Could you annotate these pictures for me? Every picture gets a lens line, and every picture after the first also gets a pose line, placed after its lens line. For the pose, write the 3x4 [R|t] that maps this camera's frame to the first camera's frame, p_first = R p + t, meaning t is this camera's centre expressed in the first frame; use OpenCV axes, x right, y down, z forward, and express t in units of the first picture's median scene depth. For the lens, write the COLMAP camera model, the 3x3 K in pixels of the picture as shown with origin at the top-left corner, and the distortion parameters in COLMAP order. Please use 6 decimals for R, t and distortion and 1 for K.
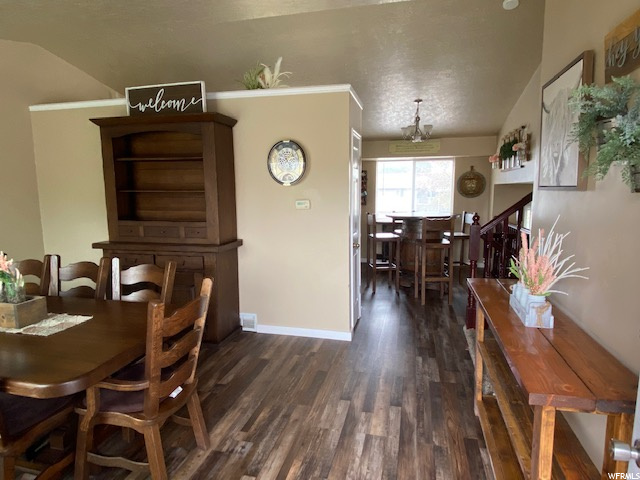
lens RADIAL K [[386.3, 0, 330.7], [0, 386.3, 243.9], [0, 0, 1]] dist [0.013827, -0.024461]
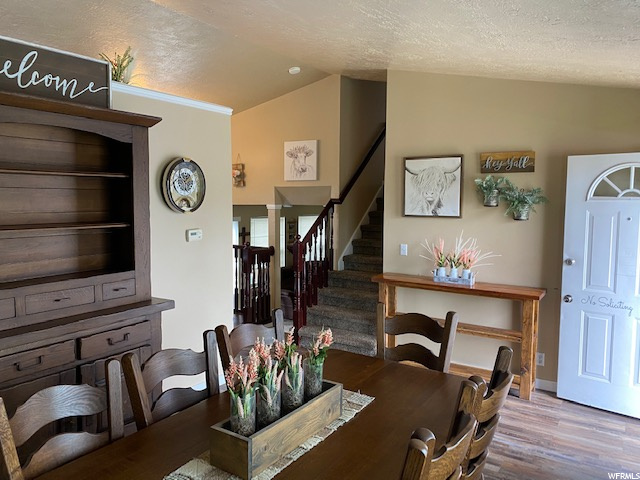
lens RADIAL K [[494.3, 0, 318.5], [0, 494.3, 235.7], [0, 0, 1]] dist [0.015479, -0.025146]
pose [[0.324965, -0.070157, 0.943120, -1.010747], [0.116083, 0.992663, 0.033844, -0.106045], [-0.938575, 0.098482, 0.330725, 0.390984]]
